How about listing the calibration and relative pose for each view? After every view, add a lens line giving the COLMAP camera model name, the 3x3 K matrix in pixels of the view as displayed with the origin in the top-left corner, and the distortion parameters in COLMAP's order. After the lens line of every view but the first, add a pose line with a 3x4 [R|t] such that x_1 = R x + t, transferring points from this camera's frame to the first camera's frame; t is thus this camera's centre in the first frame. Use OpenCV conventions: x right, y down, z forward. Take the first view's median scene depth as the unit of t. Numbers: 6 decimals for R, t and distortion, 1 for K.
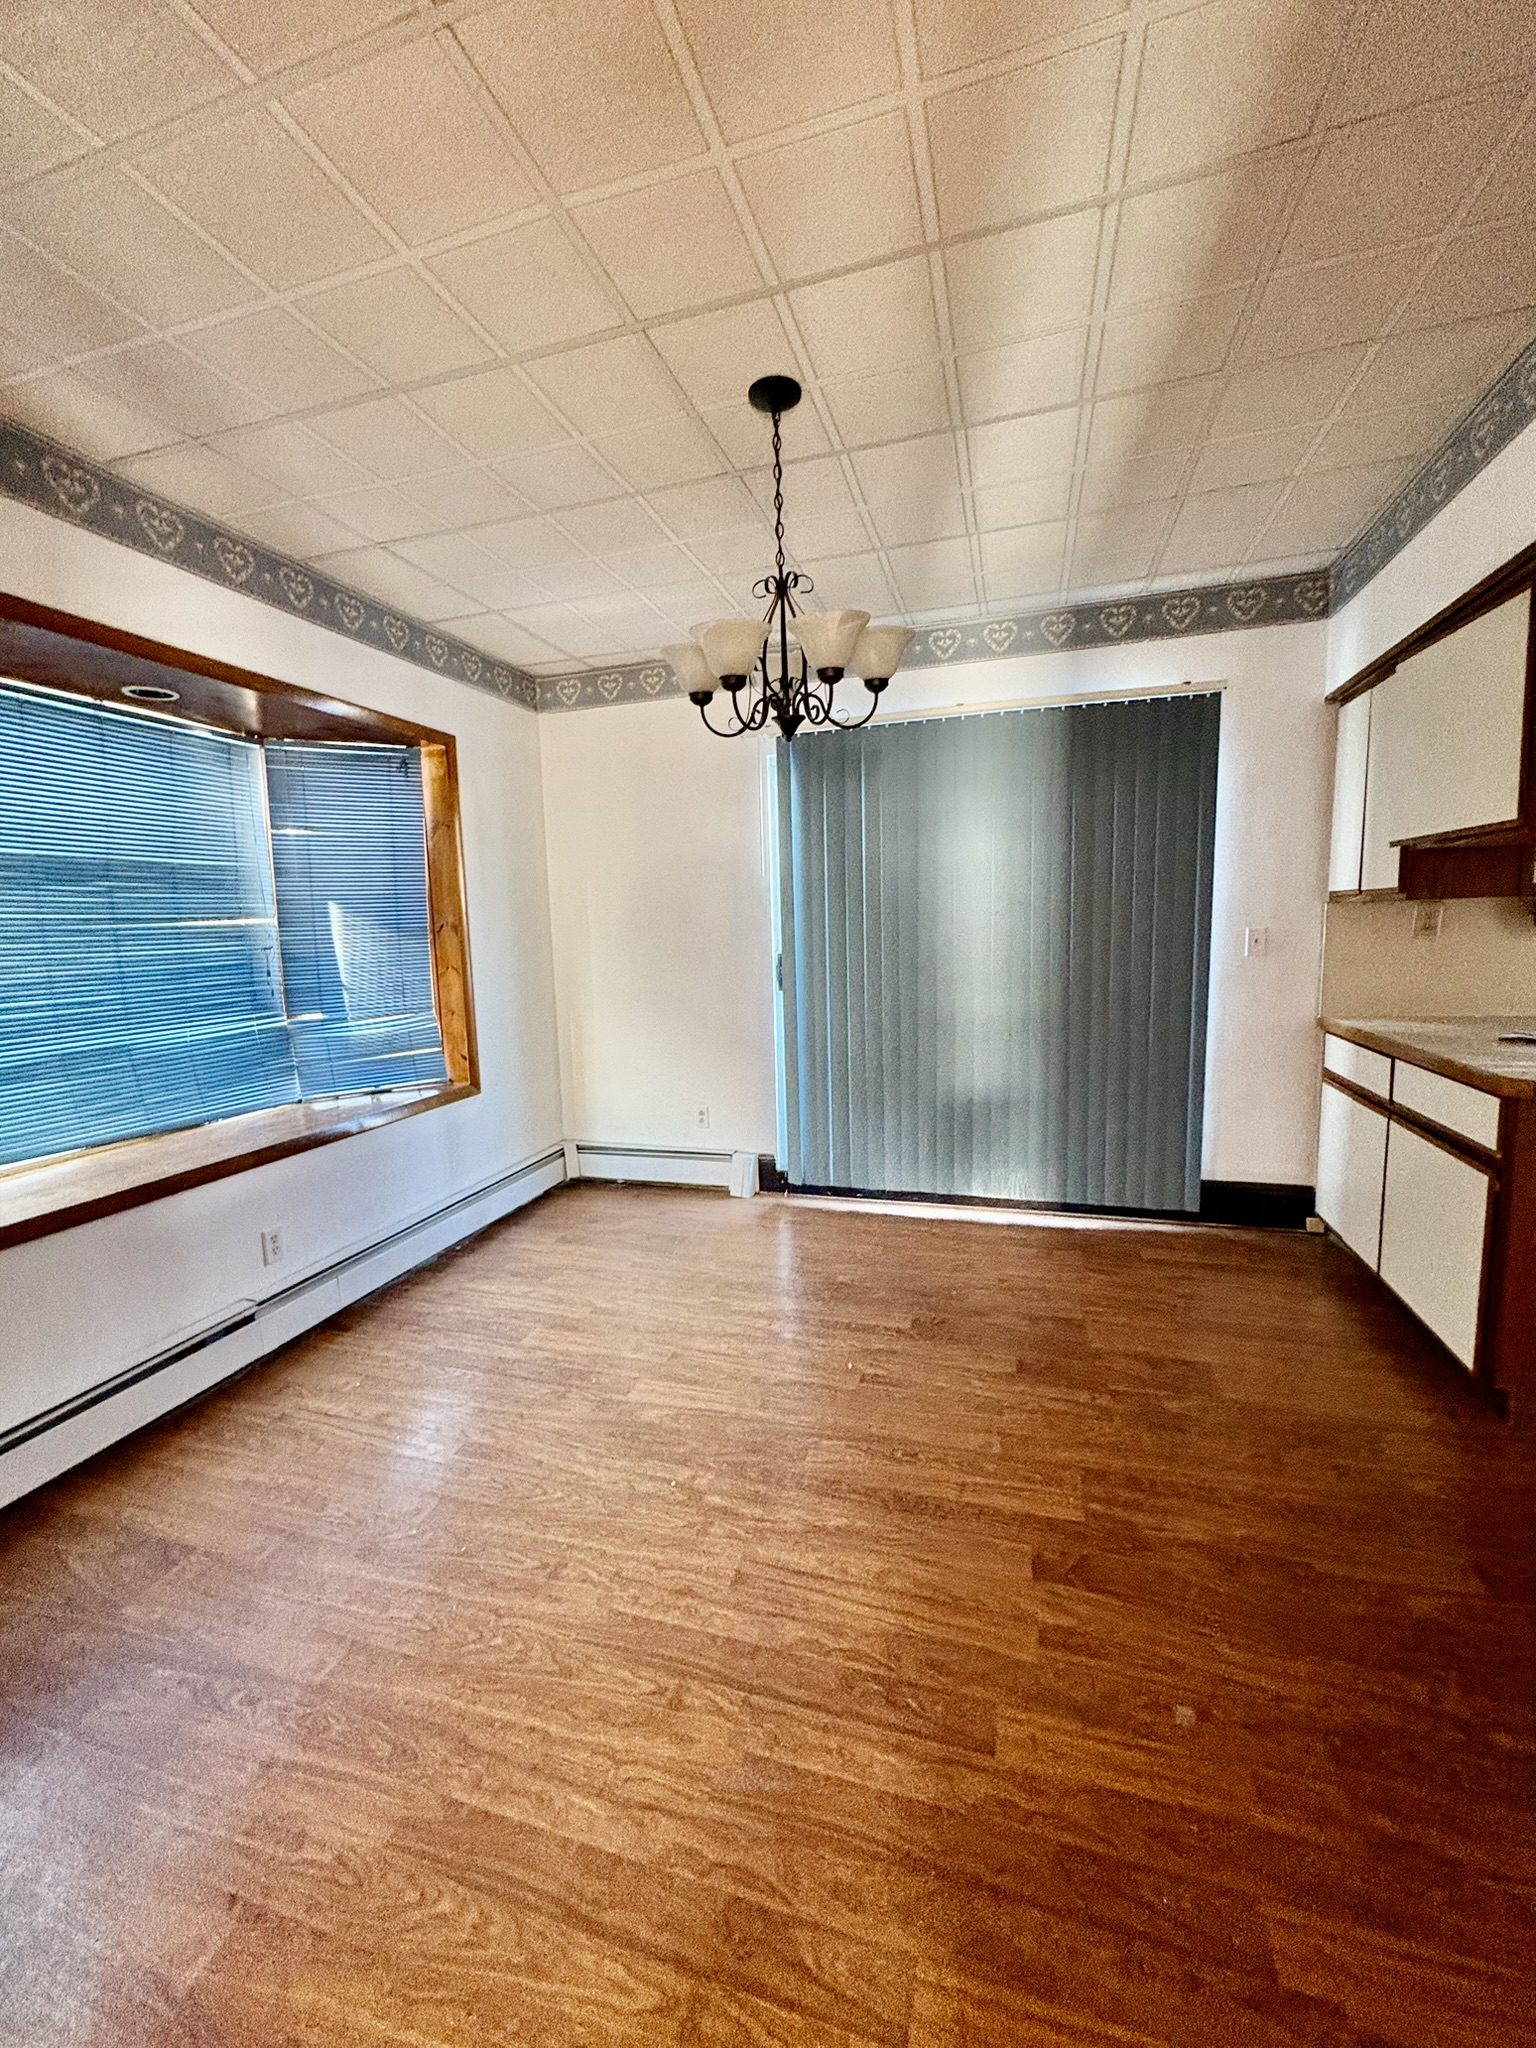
lens RADIAL K [[814.1, 0, 768.0], [0, 814.1, 1024.0], [0, 0, 1]] dist [0.001577, 0.000122]
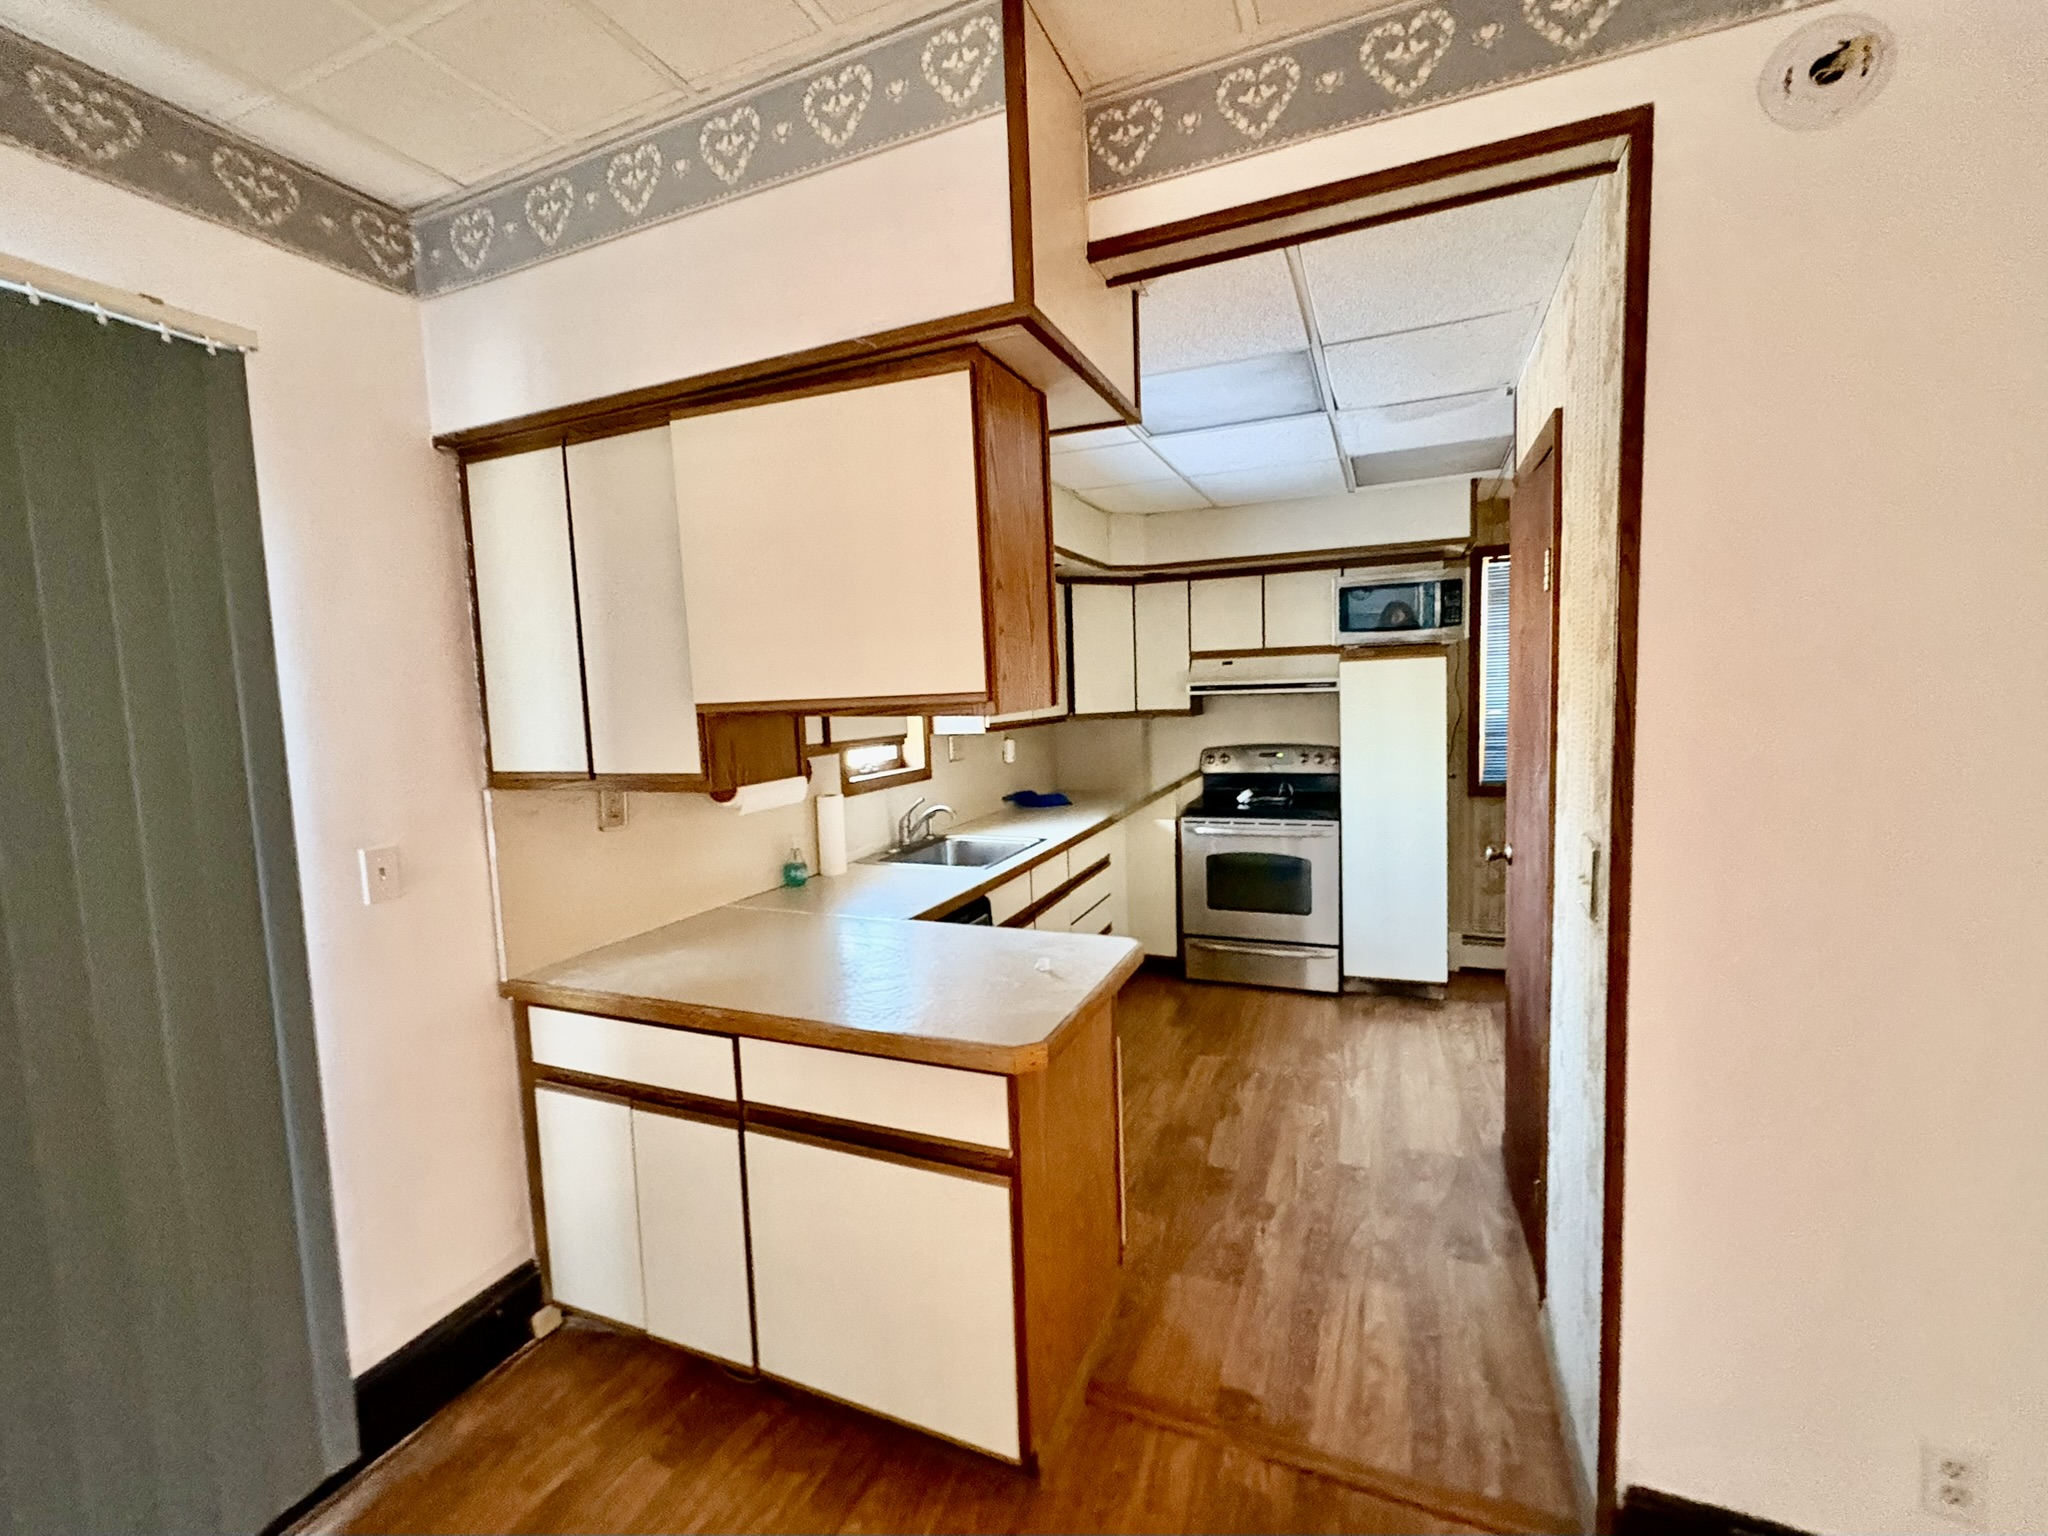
lens RADIAL K [[878.0, 0, 1024.0], [0, 878.0, 768.0], [0, 0, 1]] dist [0.000308, -0.000033]
pose [[0.101592, -0.062651, 0.992851, 0.103376], [0.155475, 0.986751, 0.046357, -0.140933], [-0.982602, 0.149654, 0.109986, 0.579796]]
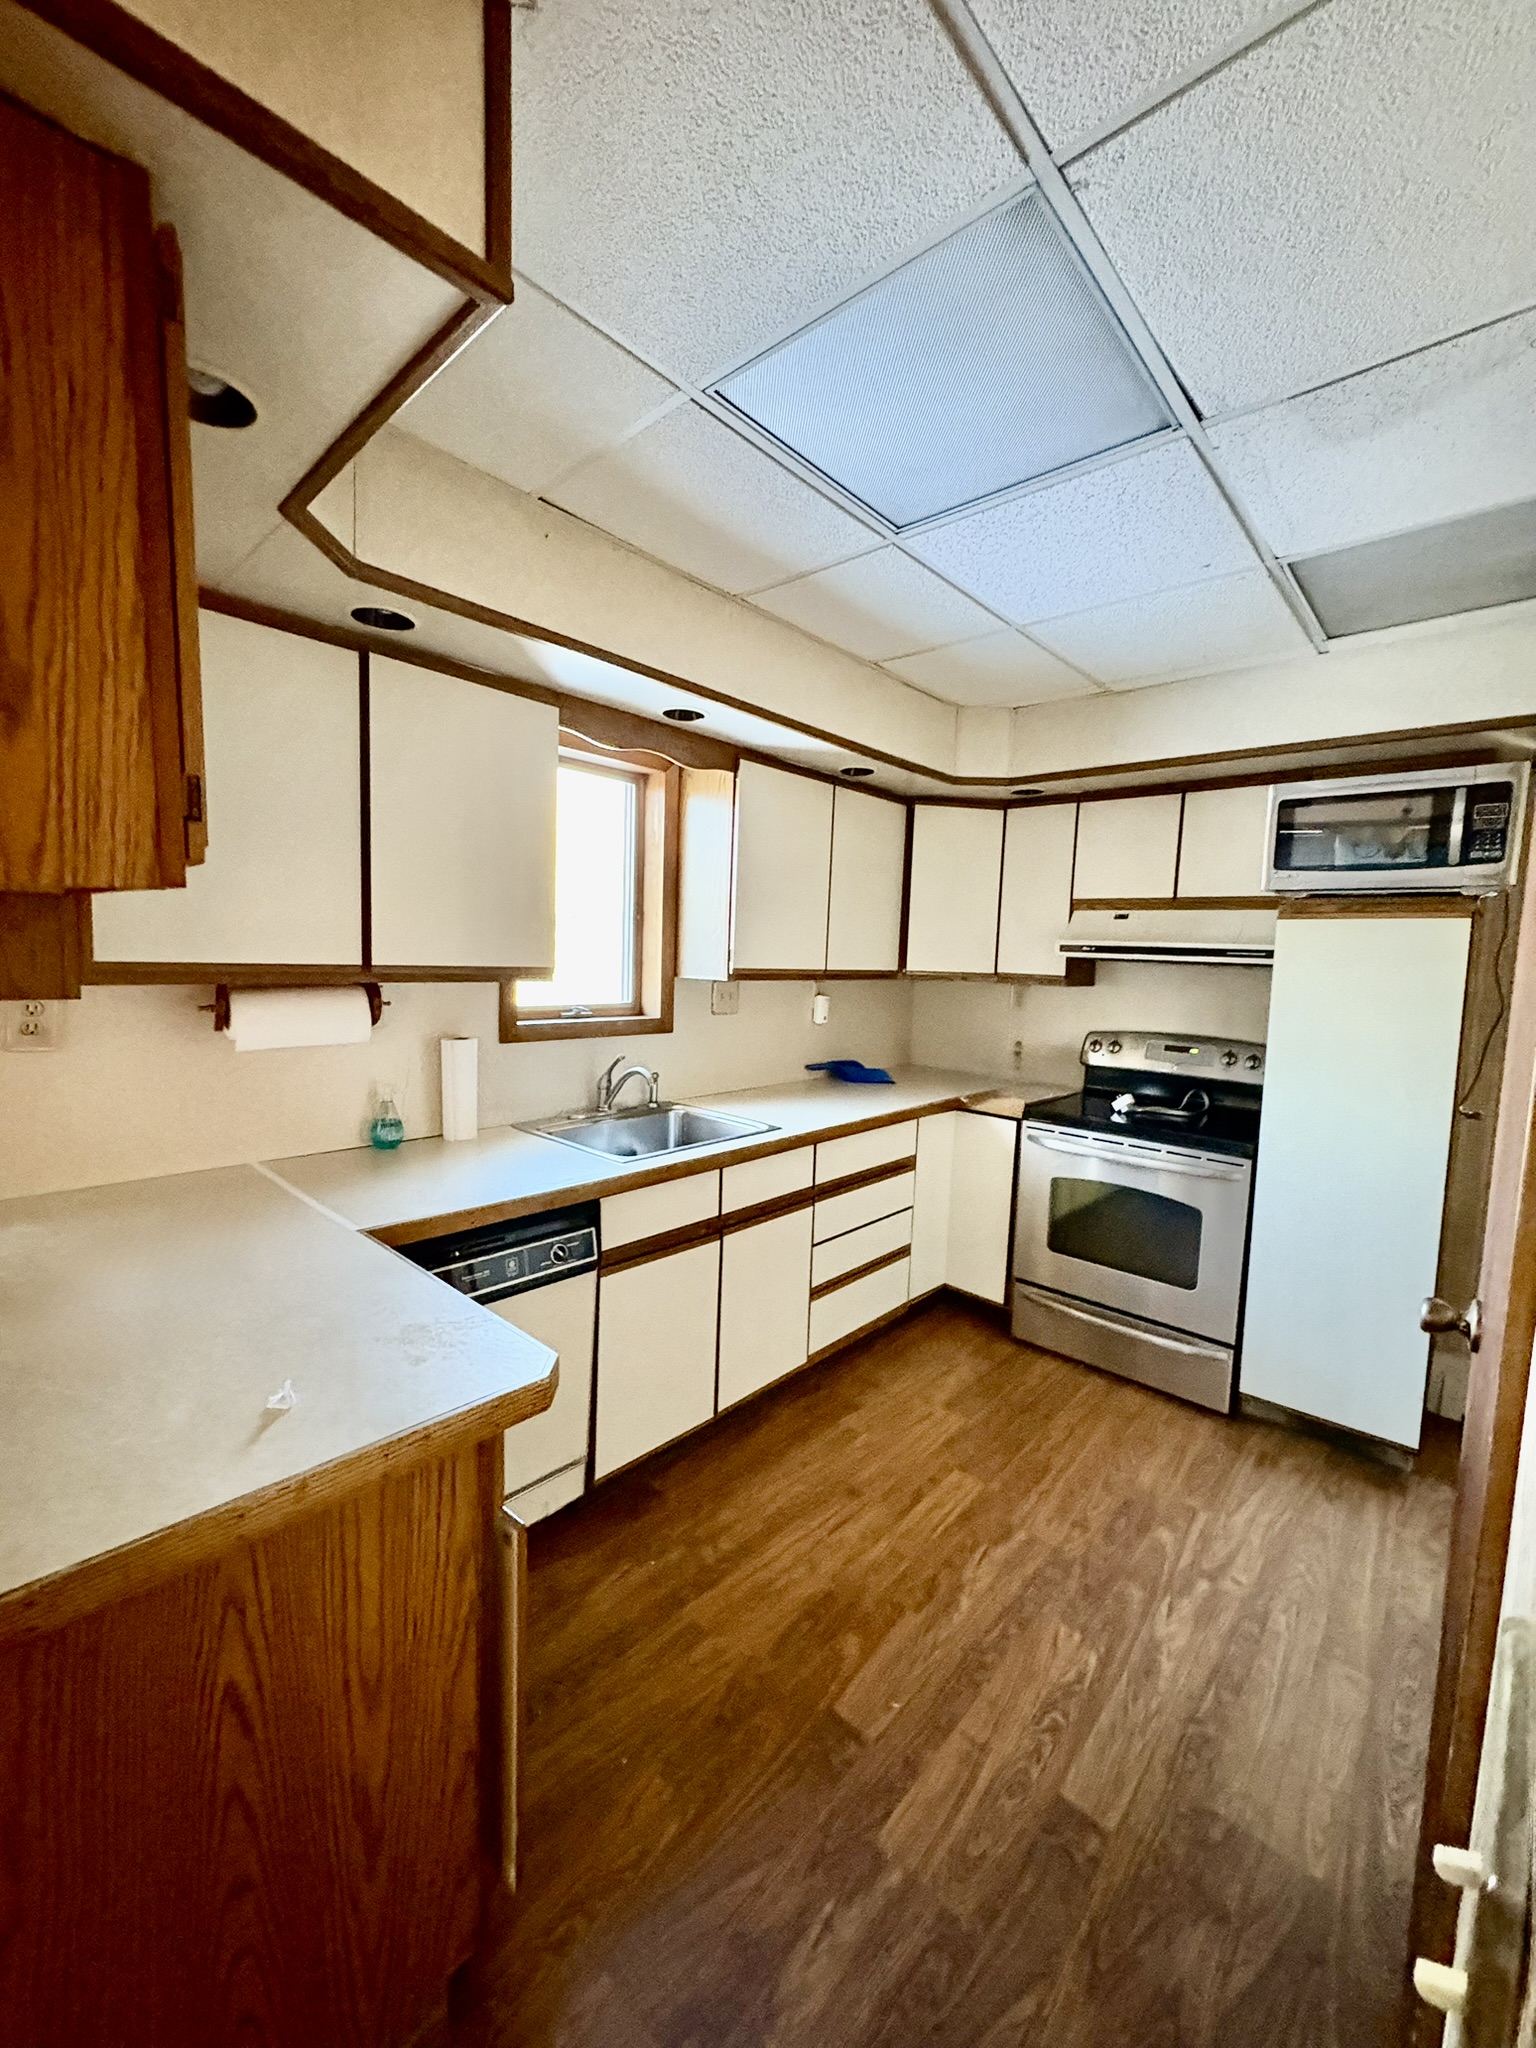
lens RADIAL K [[813.4, 0, 764.0], [0, 813.4, 1023.4], [0, 0, 1]] dist [0.000829, 0.000443]
pose [[0.428101, -0.037946, 0.902934, 0.544325], [0.063540, 0.997909, 0.011812, -0.101970], [-0.901494, 0.052316, 0.429617, 0.345232]]
